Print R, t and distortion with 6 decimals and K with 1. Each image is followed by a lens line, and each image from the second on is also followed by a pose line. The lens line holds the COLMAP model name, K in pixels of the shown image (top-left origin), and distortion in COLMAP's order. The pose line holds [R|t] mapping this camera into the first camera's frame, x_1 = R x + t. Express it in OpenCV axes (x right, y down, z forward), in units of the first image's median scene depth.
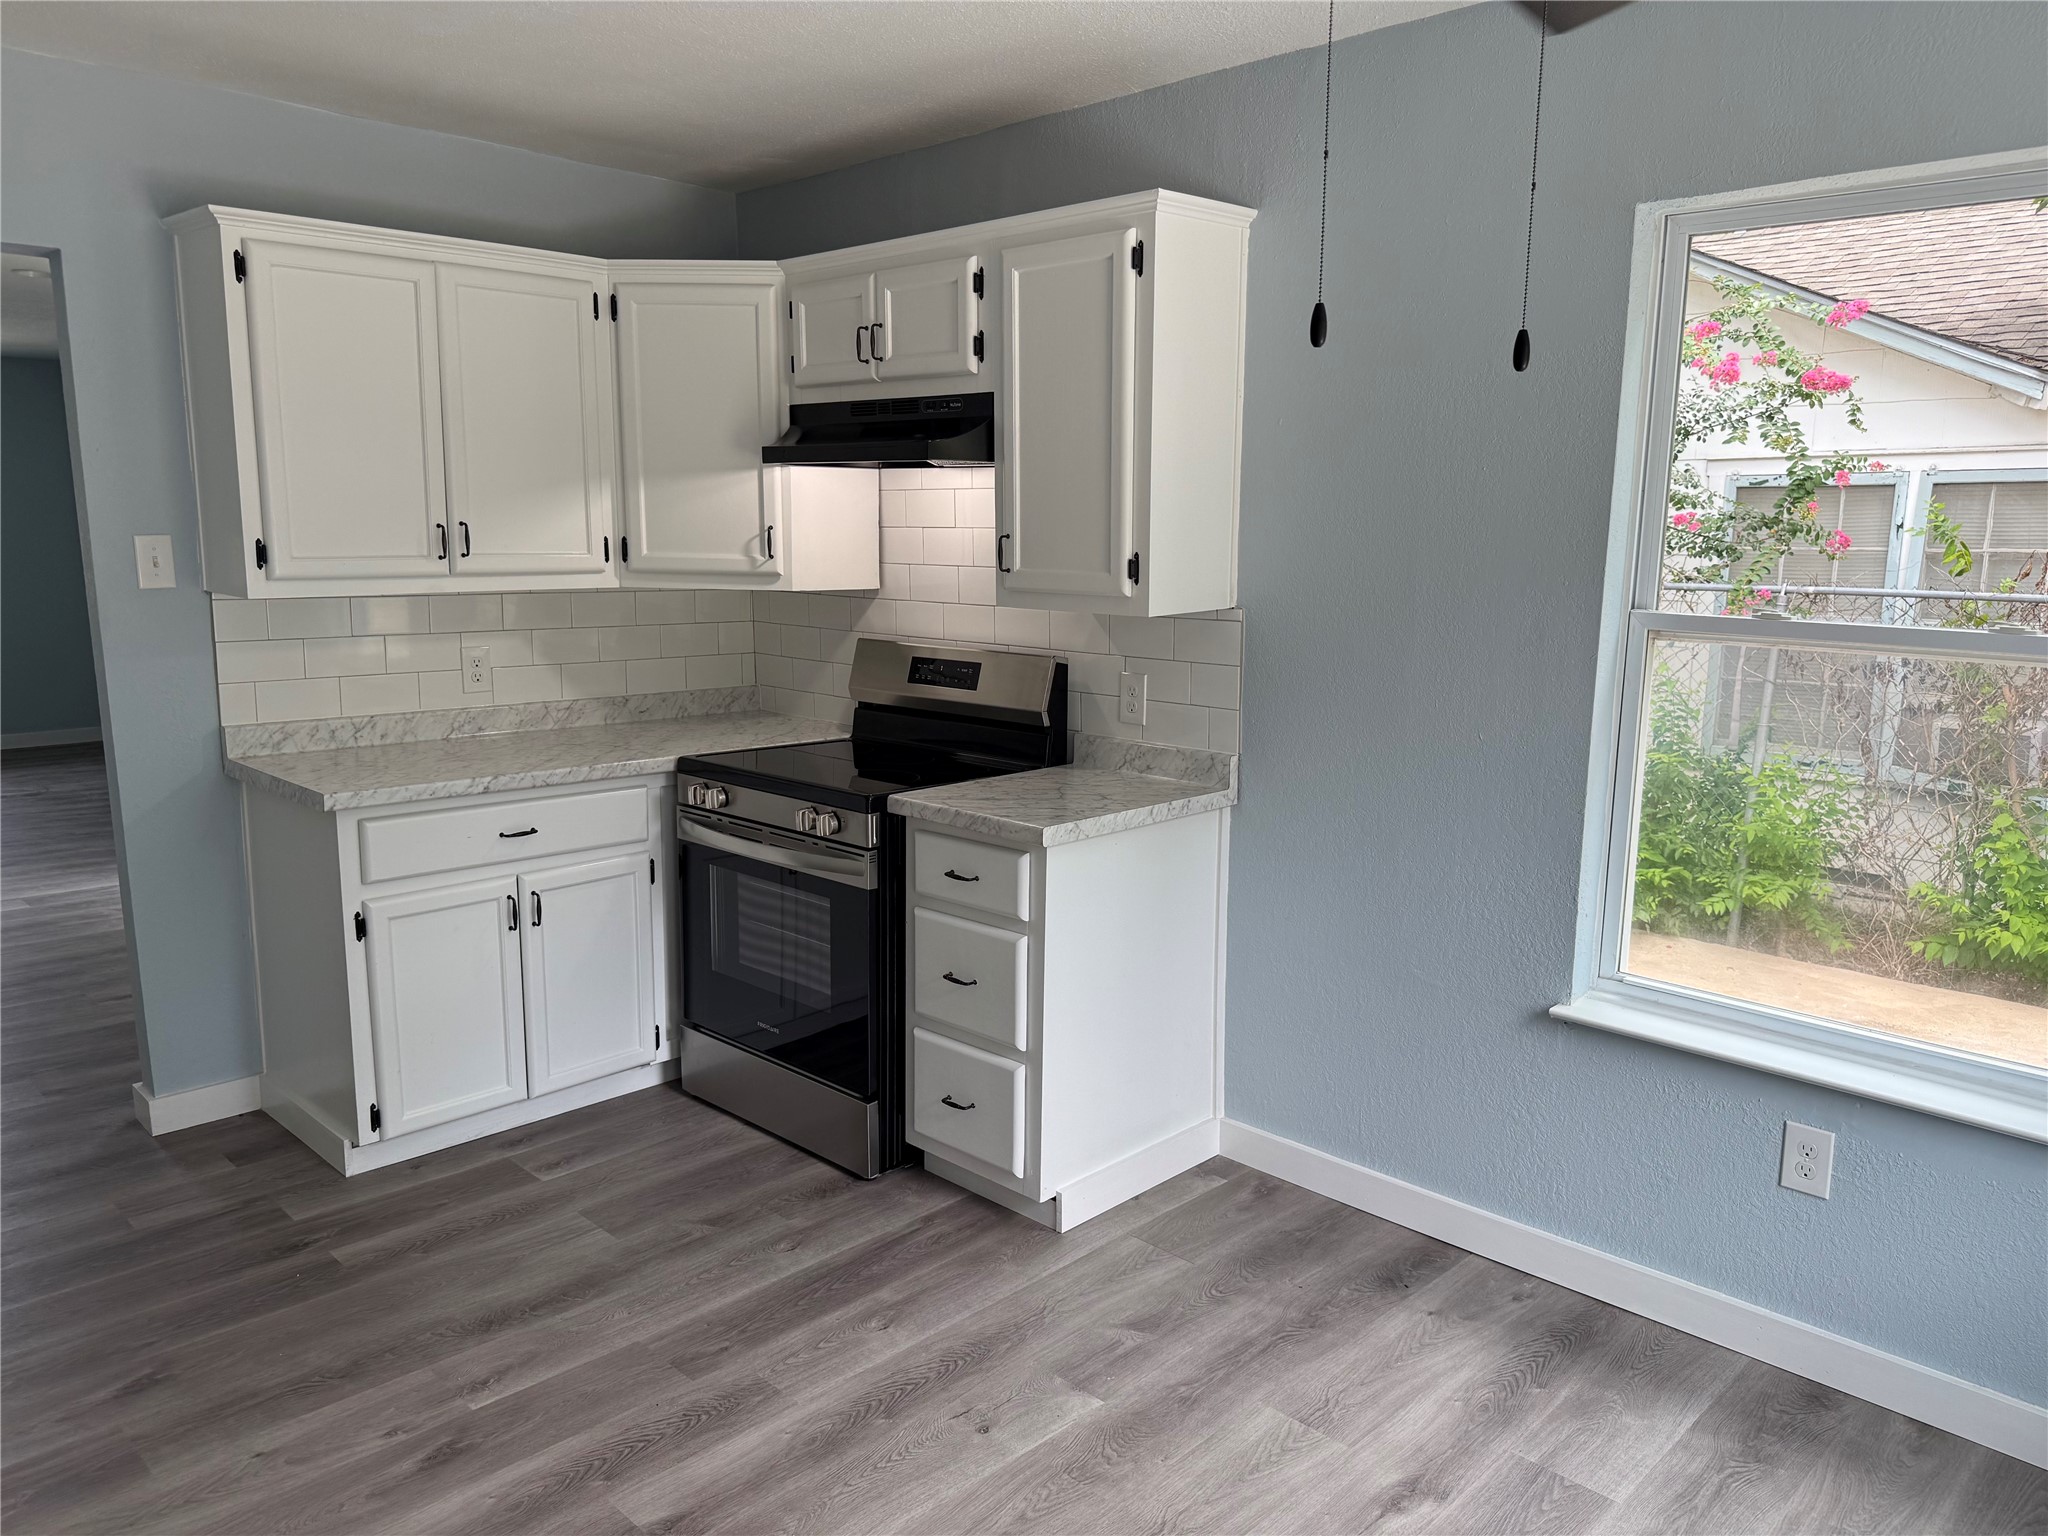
lens RADIAL K [[1472.5, 0, 1035.9], [0, 1472.5, 762.1], [0, 0, 1]] dist [0.090304, -0.091156]
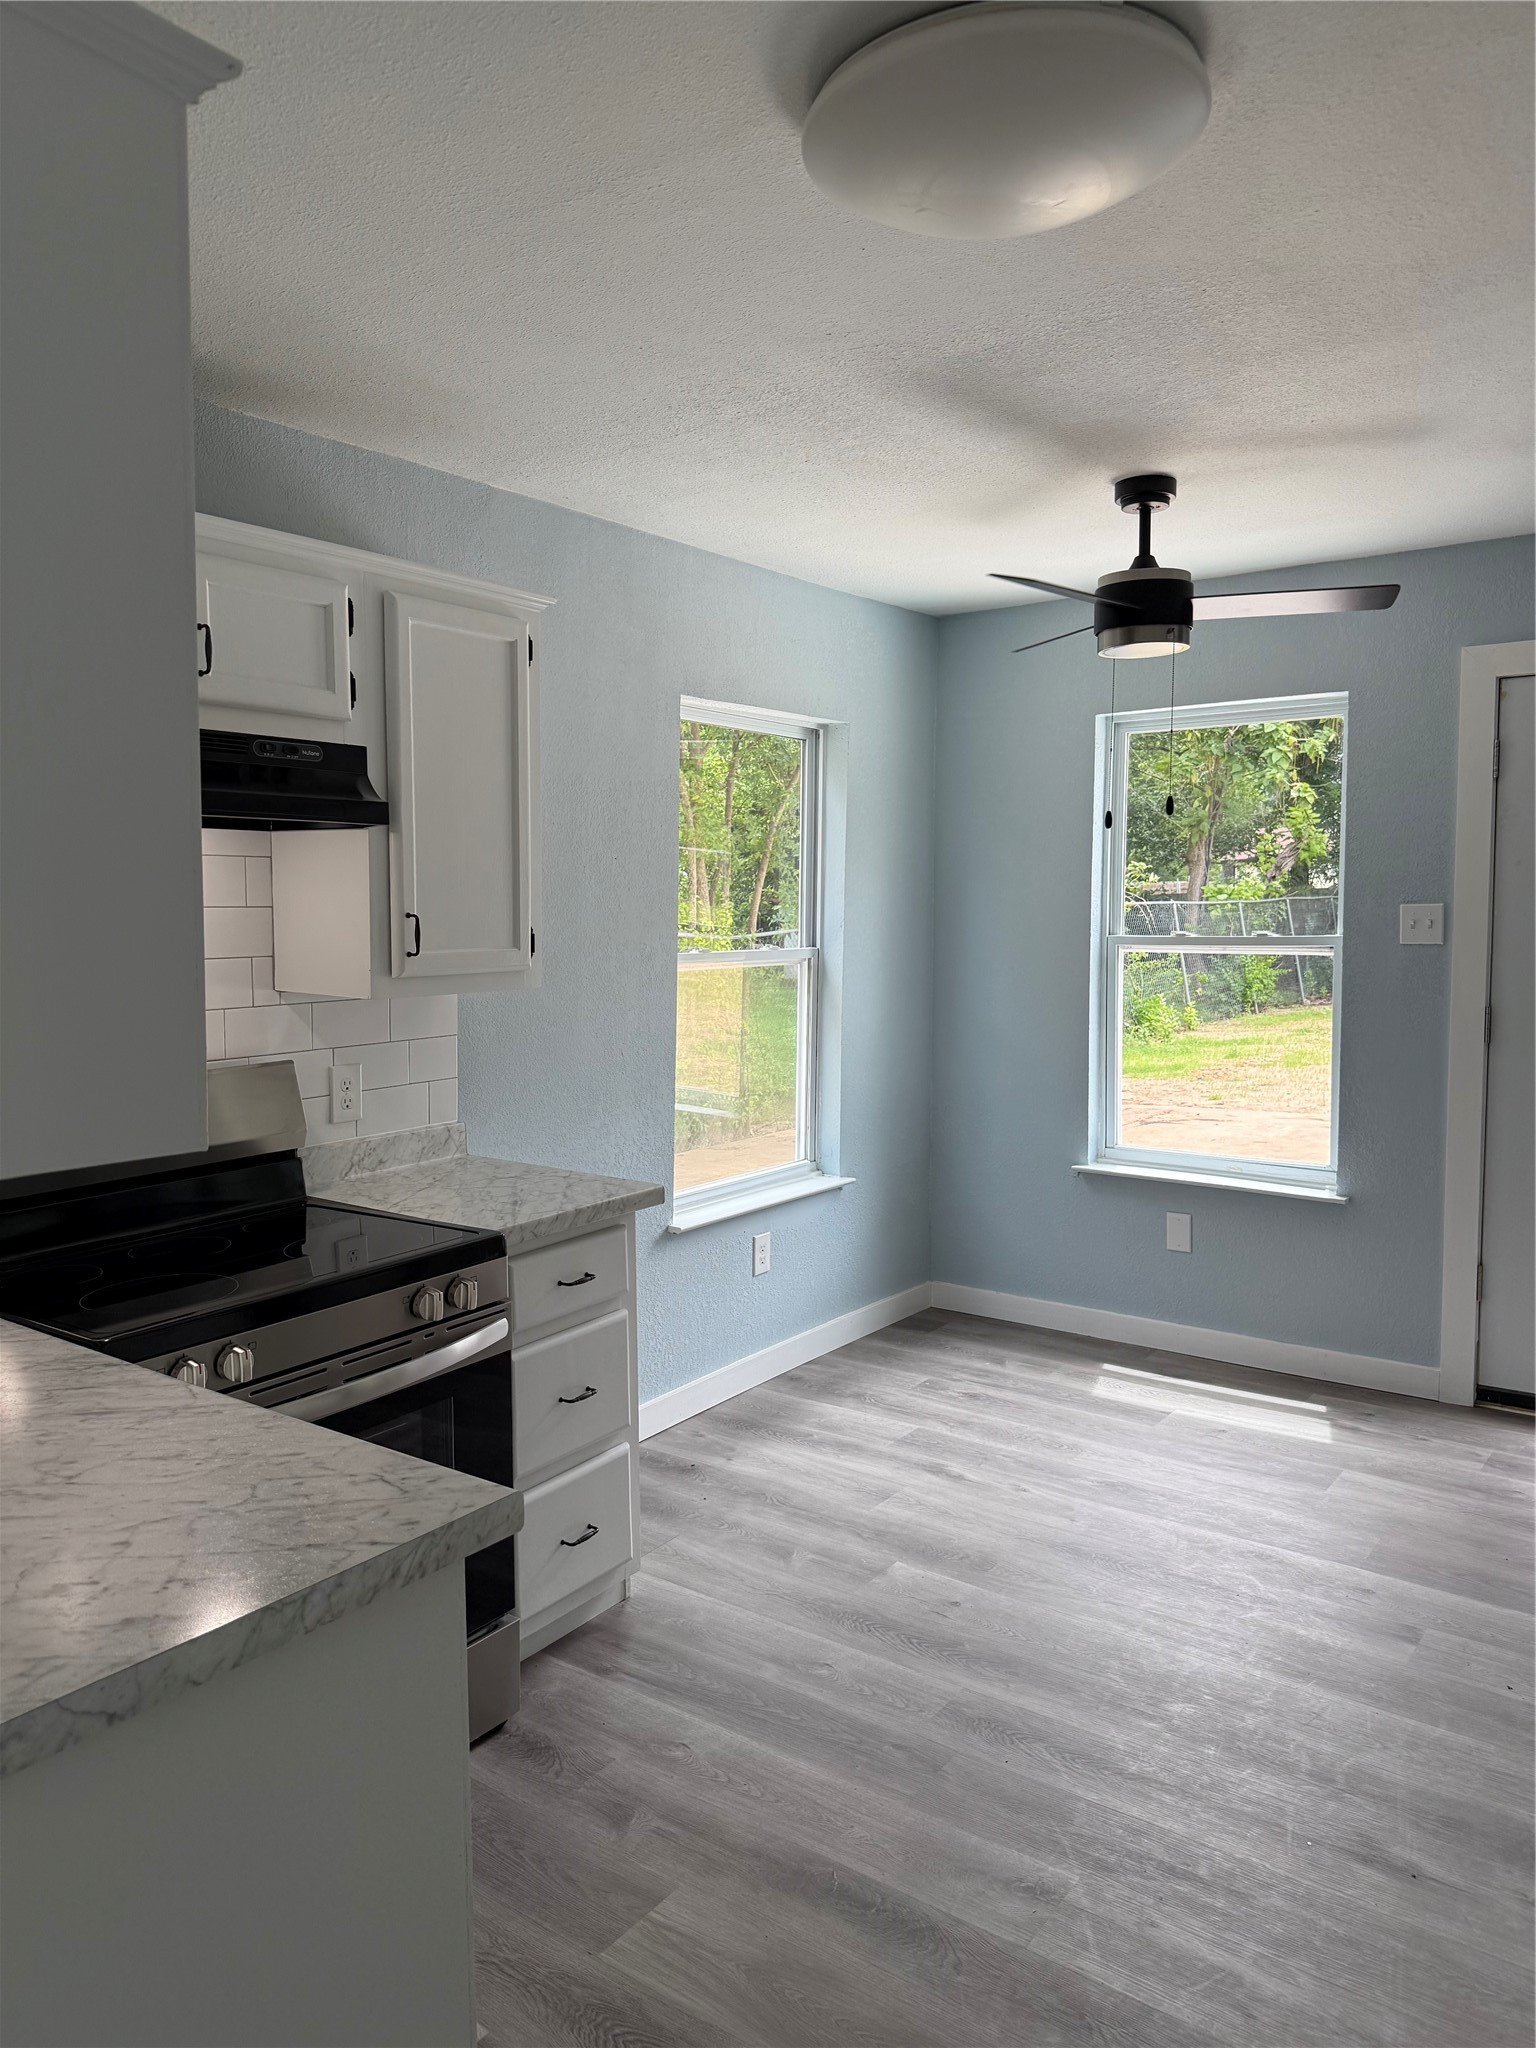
lens RADIAL K [[1472.5, 0, 777.1], [0, 1472.5, 1023.7], [0, 0, 1]] dist [0.090304, -0.091156]
pose [[-0.145430, -0.106791, 0.983588, -1.068462], [0.158095, 0.978875, 0.129655, -0.201014], [-0.976656, 0.174356, -0.125474, 1.076047]]
